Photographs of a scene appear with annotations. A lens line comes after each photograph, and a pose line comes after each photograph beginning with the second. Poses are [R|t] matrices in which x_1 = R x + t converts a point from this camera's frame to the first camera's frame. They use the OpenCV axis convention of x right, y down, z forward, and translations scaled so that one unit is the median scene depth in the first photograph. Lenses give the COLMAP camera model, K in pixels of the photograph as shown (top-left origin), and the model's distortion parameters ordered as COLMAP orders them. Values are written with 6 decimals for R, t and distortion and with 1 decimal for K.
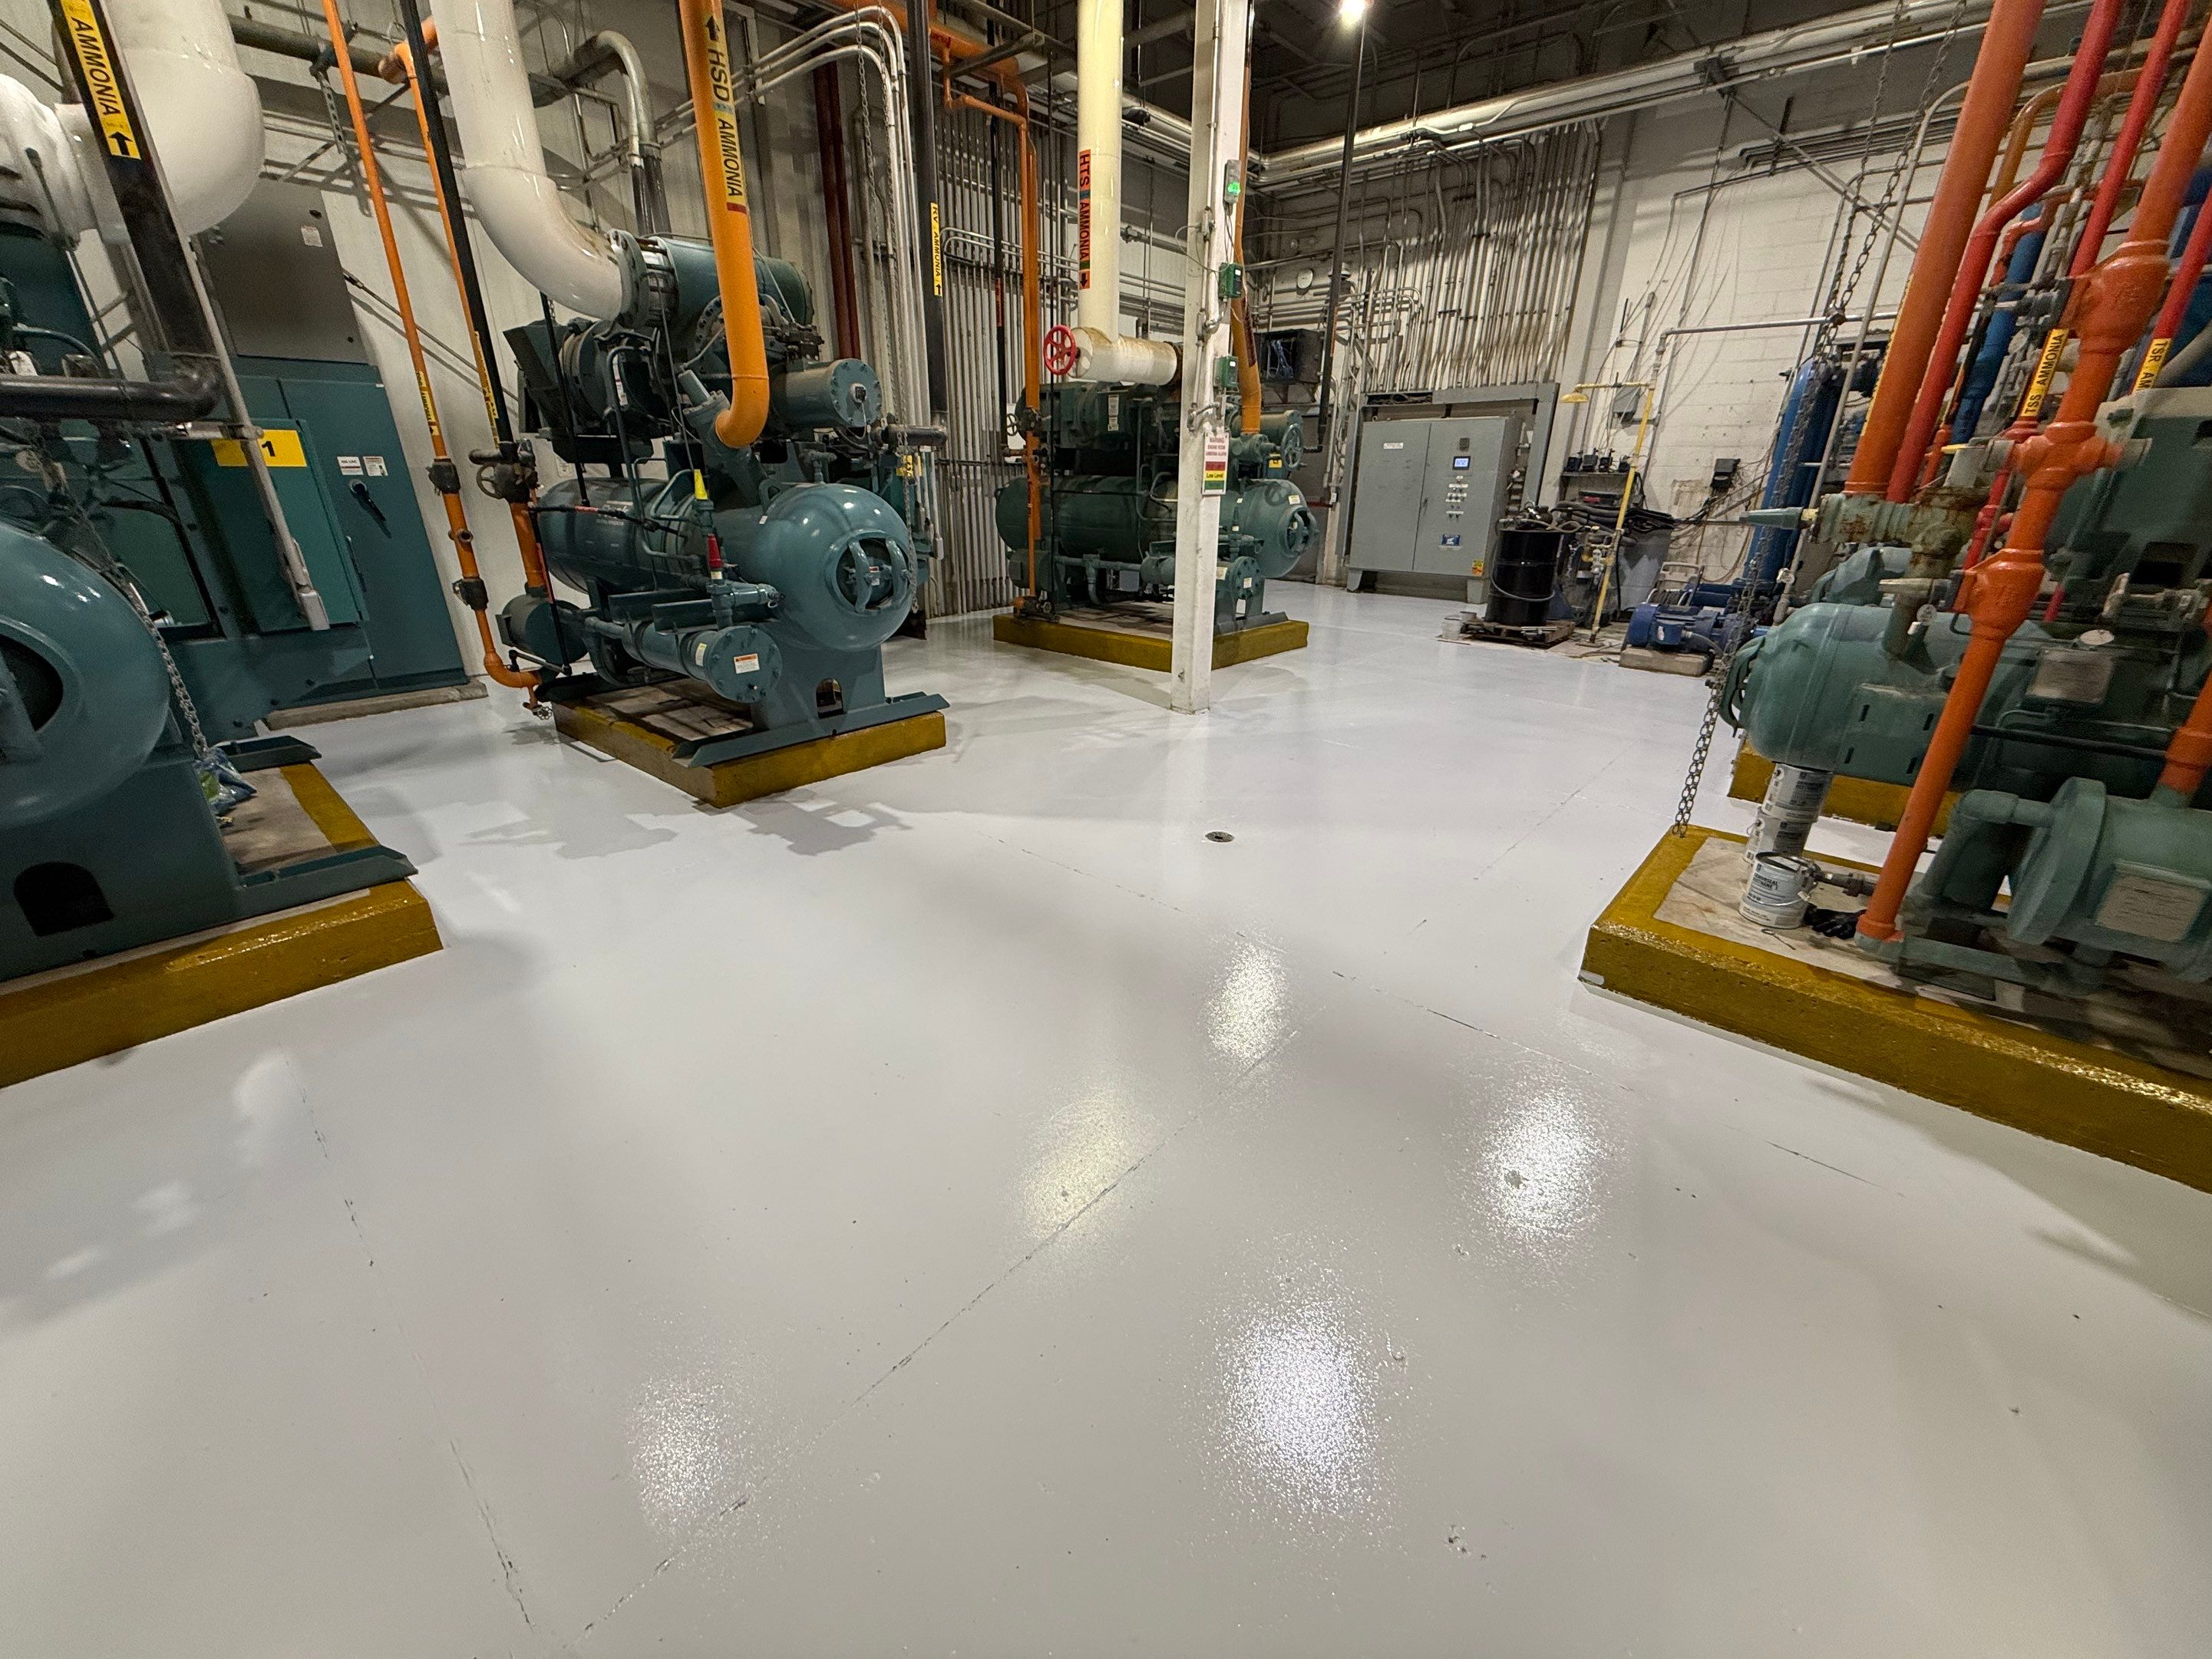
lens RADIAL K [[877.9, 0, 1100.0], [0, 877.9, 830.4], [0, 0, 1]] dist [-0.000778, -0.000387]
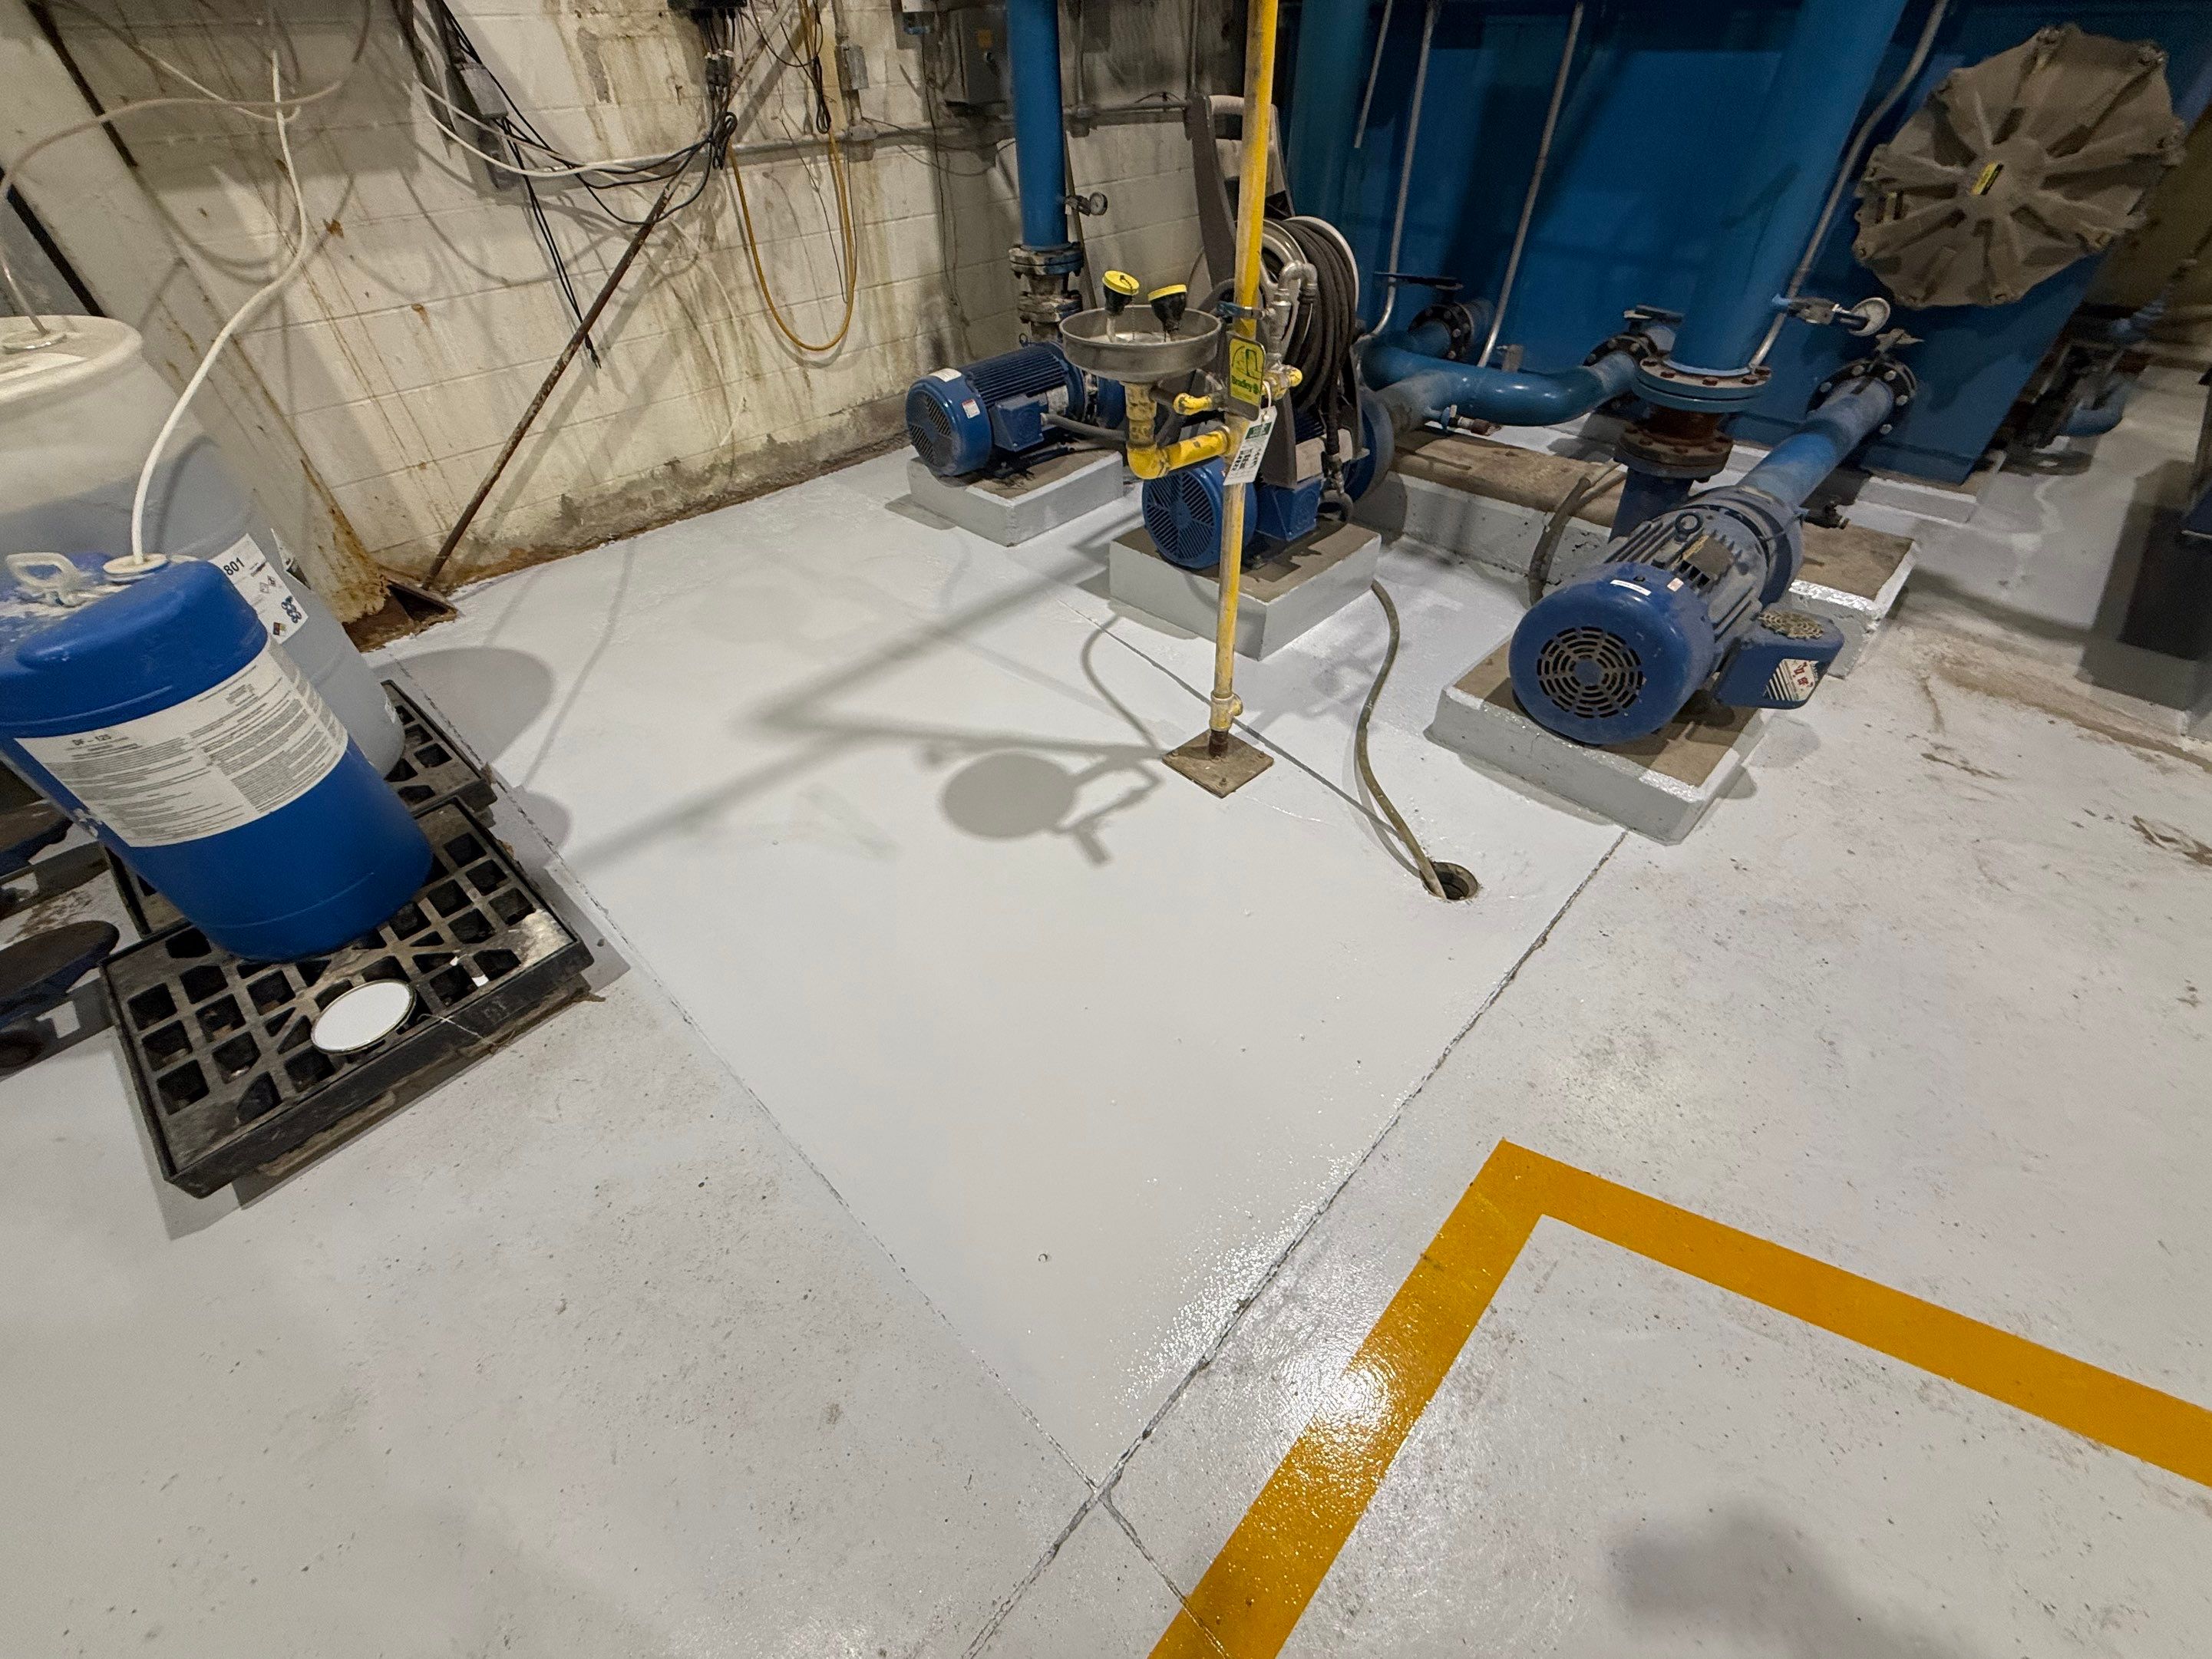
lens RADIAL K [[883.0, 0, 1100.0], [0, 883.0, 829.2], [0, 0, 1]] dist [0.000406, -0.000038]
pose [[0.037213, -0.687597, 0.725138, 0.405894], [0.400155, 0.675177, 0.619687, -0.427451], [-0.915692, 0.267107, 0.300271, 1.097484]]
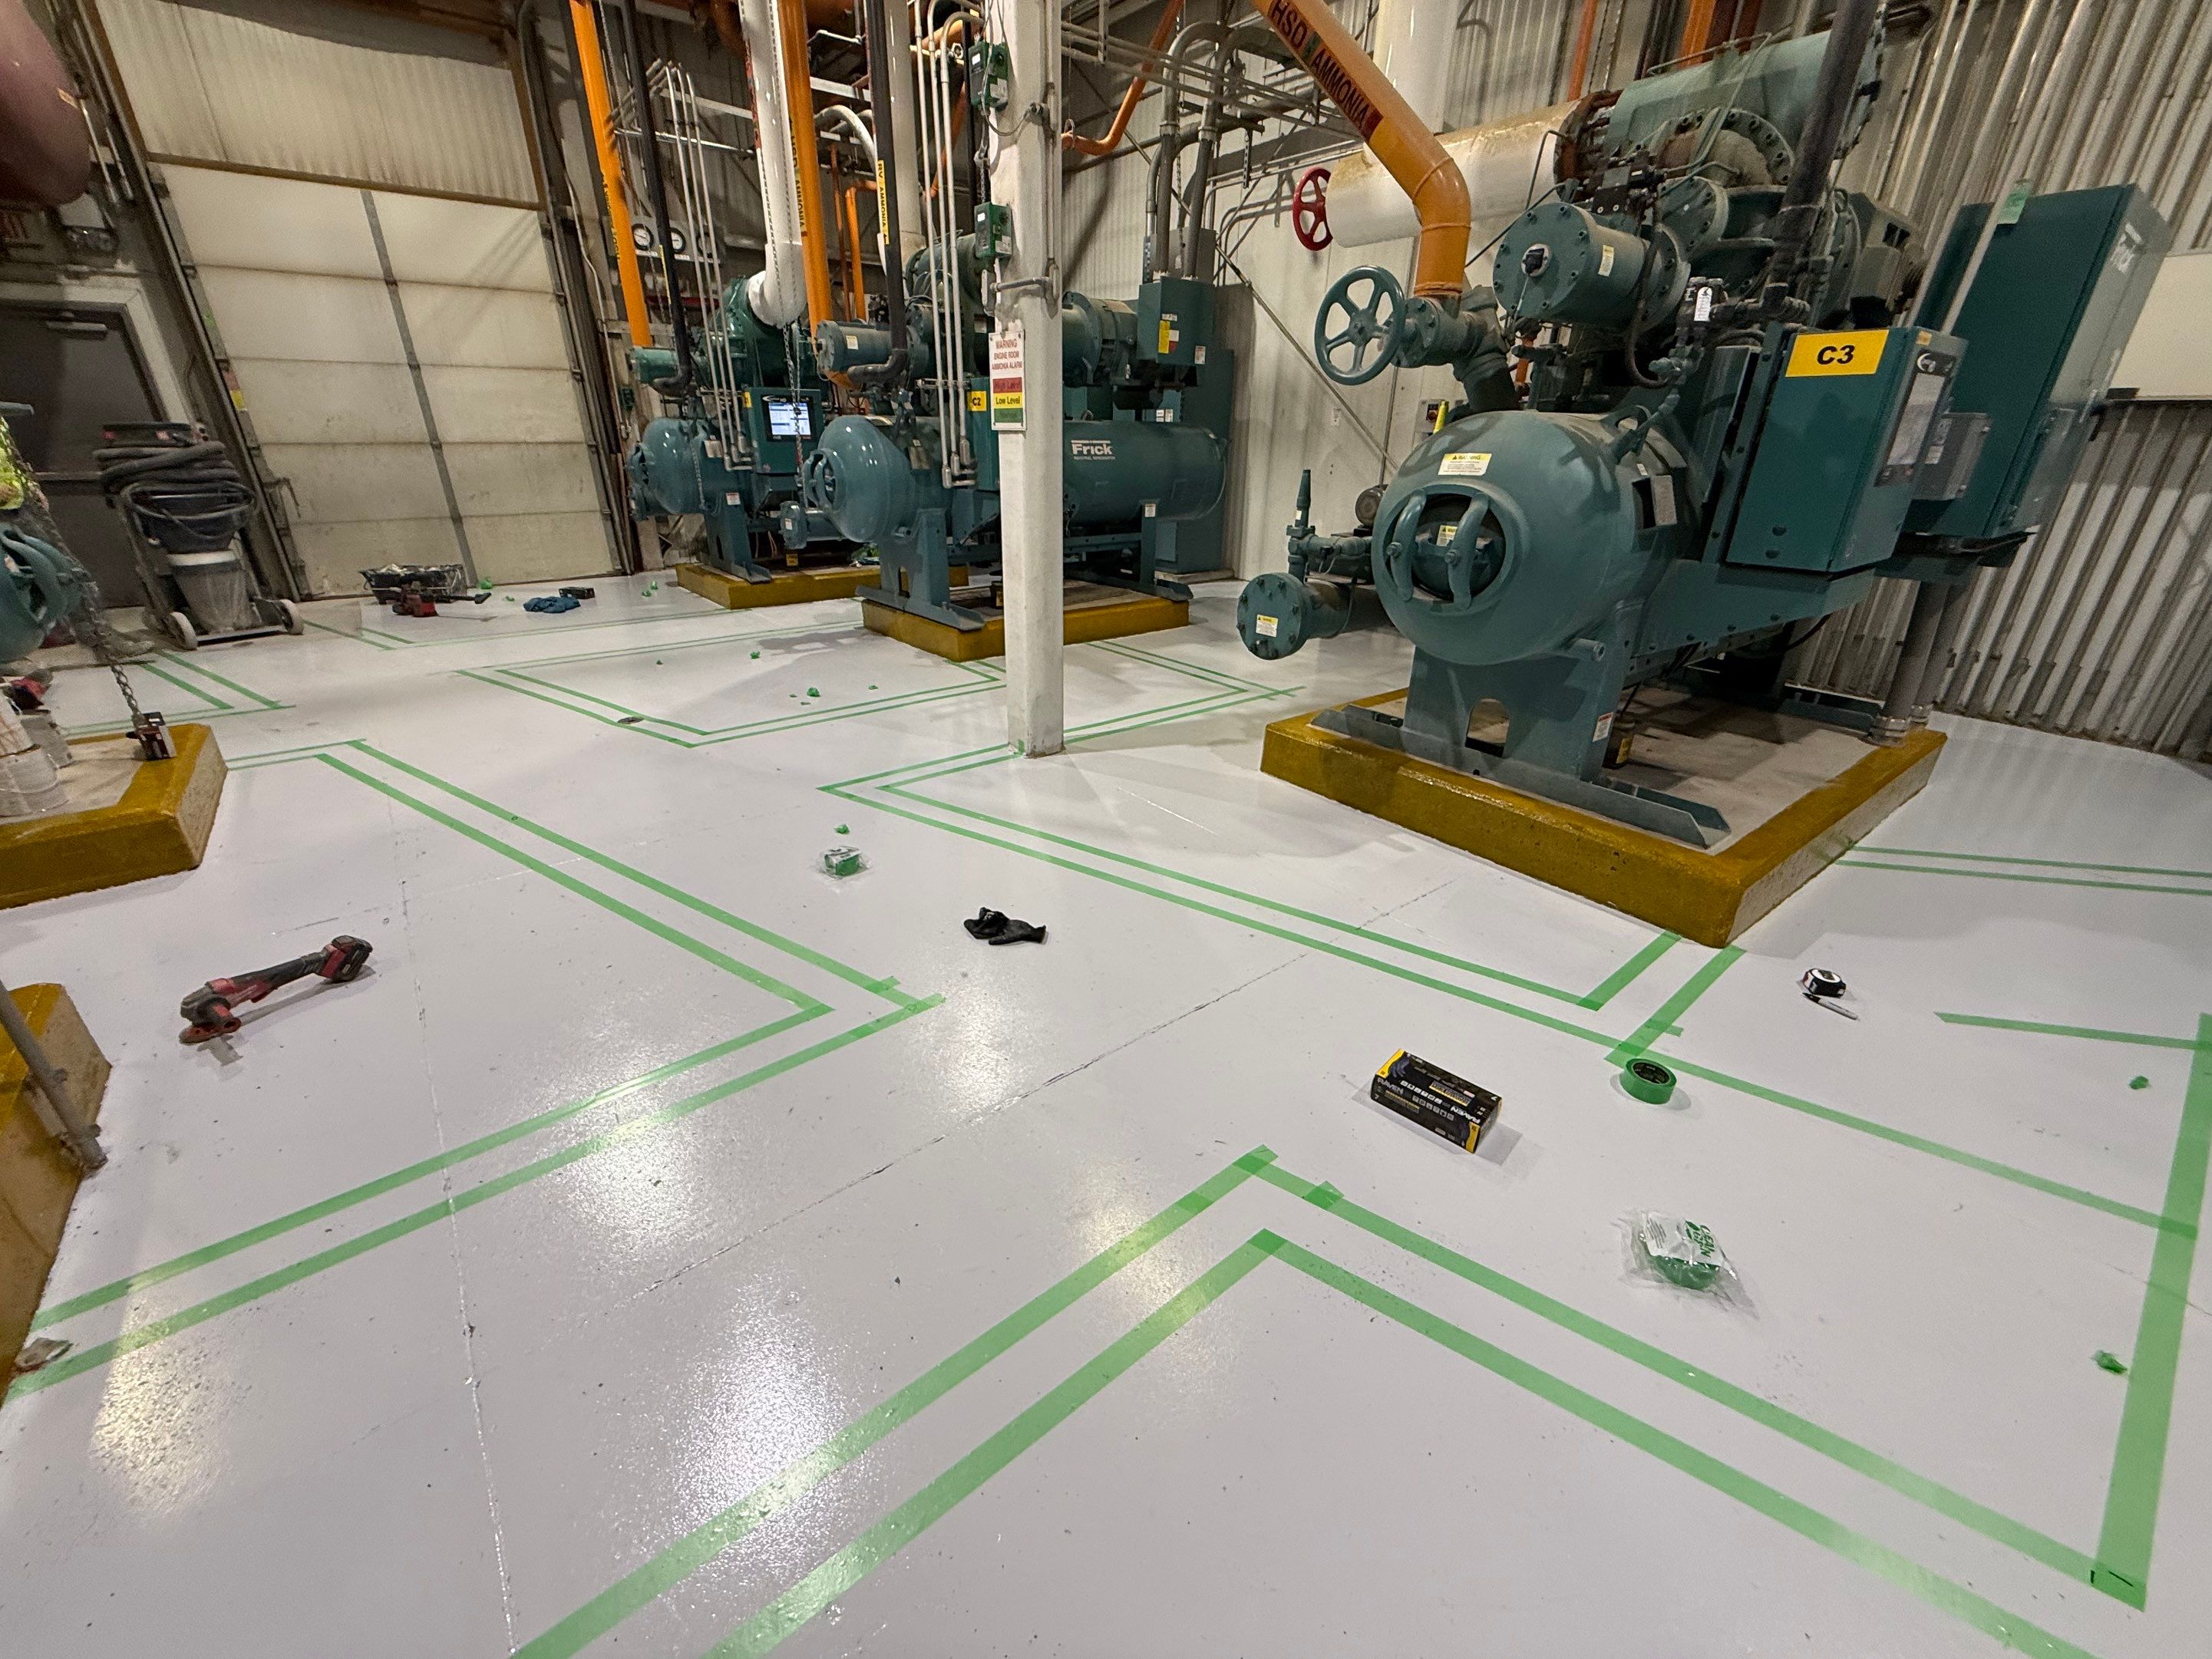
lens RADIAL K [[878.6, 0, 1100.2], [0, 878.6, 829.6], [0, 0, 1]] dist [0.000294, -0.000275]
pose [[-0.170462, 0.402105, -0.899586, 0.604281], [-0.386096, 0.812689, 0.436424, -0.331082], [0.906572, 0.421720, 0.016718, 0.859642]]
